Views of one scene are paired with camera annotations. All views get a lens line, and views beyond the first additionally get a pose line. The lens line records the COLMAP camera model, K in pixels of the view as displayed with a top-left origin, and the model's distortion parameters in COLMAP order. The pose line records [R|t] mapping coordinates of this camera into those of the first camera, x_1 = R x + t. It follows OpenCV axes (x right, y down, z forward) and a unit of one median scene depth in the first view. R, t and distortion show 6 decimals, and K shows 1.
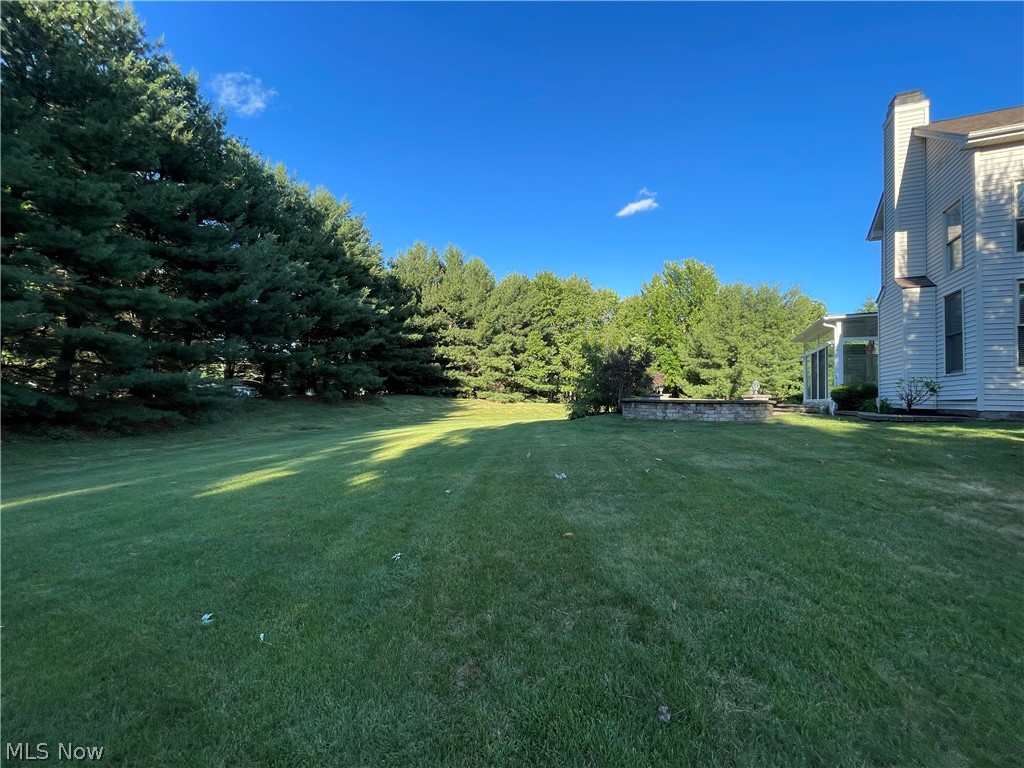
lens RADIAL K [[414.1, 0, 511.9], [0, 414.1, 382.4], [0, 0, 1]] dist [-0.001152, -0.000474]
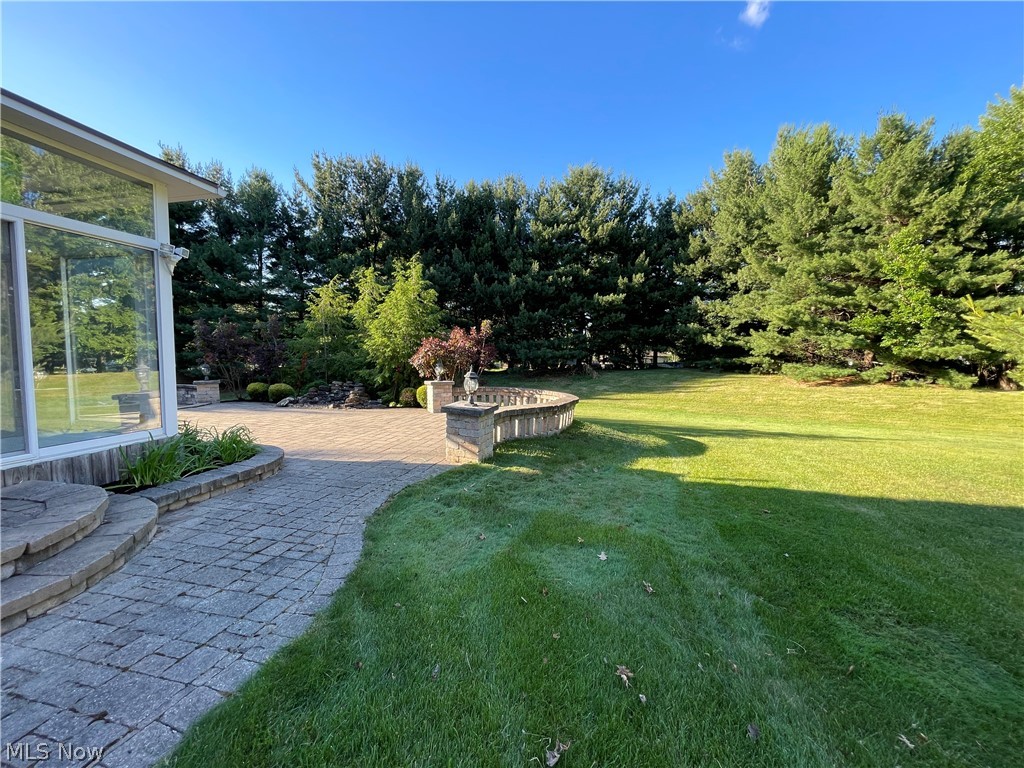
lens RADIAL K [[414.1, 0, 511.9], [0, 414.1, 382.4], [0, 0, 1]] dist [-0.001152, -0.000474]
pose [[0.216911, 0.036025, -0.975526, 0.551861], [0.032817, 0.998485, 0.044170, 0.012659], [0.975640, -0.041595, 0.215400, 0.660177]]
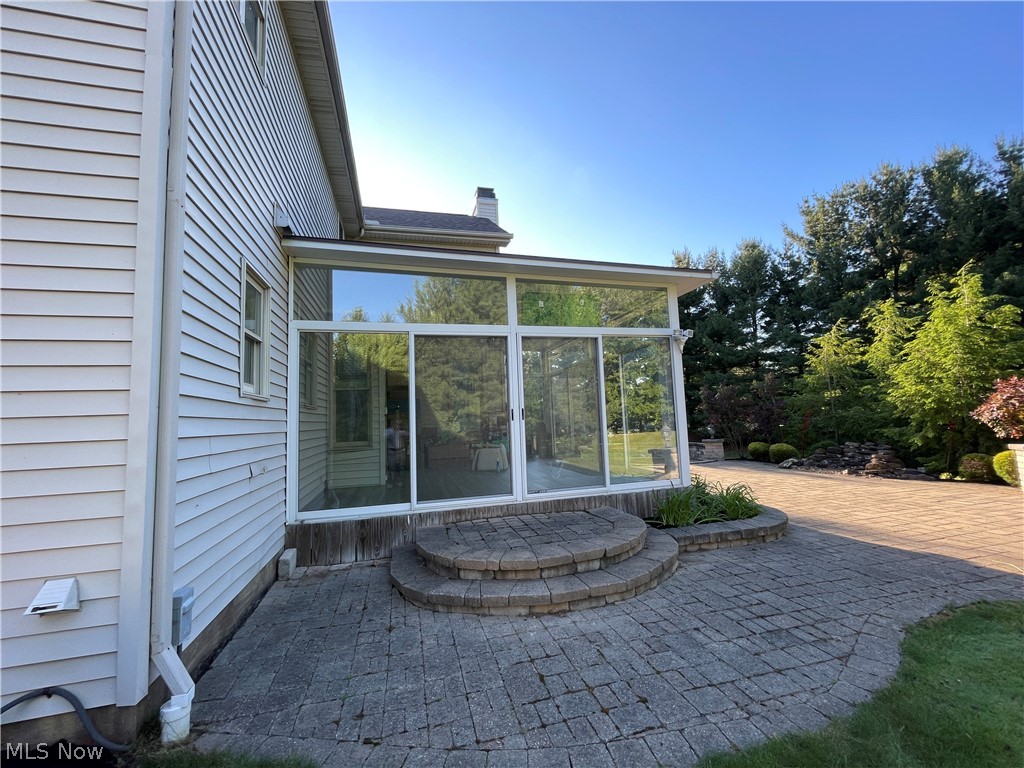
lens RADIAL K [[414.1, 0, 511.9], [0, 414.1, 382.4], [0, 0, 1]] dist [-0.001152, -0.000474]
pose [[-0.762043, -0.062822, -0.644471, 0.641435], [0.036746, 0.989483, -0.139903, 0.009723], [0.646482, -0.130294, -0.751721, 0.742936]]
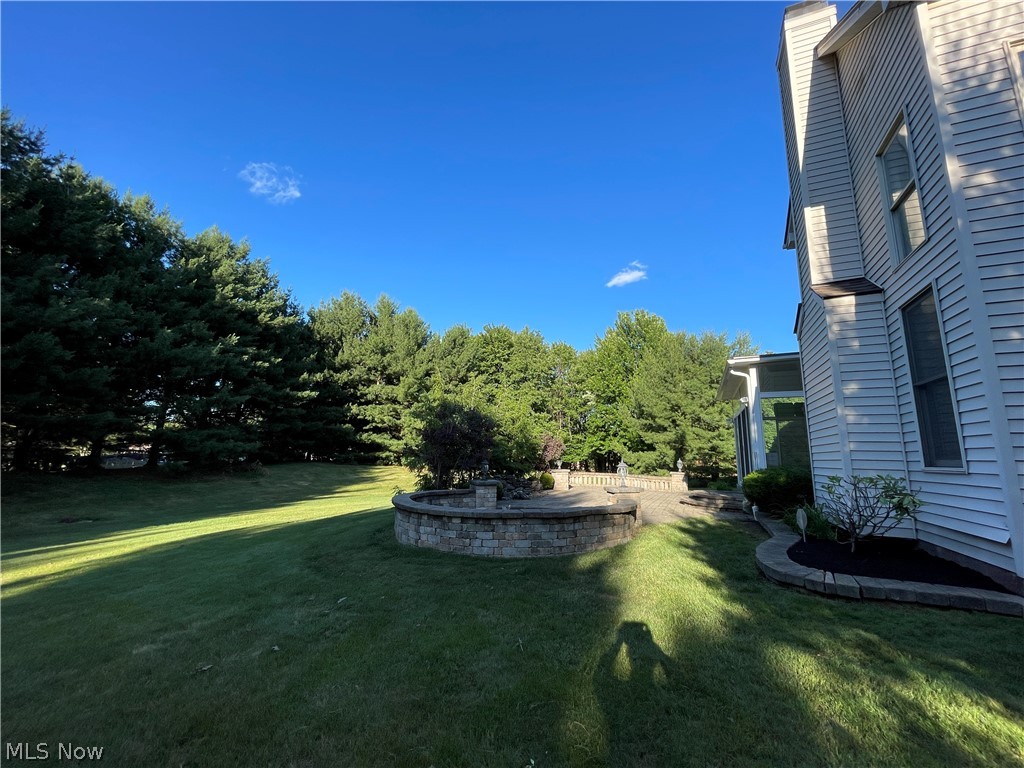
lens RADIAL K [[414.1, 0, 511.9], [0, 414.1, 382.4], [0, 0, 1]] dist [-0.001152, -0.000474]
pose [[0.999756, -0.000192, 0.022080, 0.170516], [0.003269, 0.990229, -0.139411, -0.015160], [-0.021837, 0.139449, 0.989988, 0.159255]]
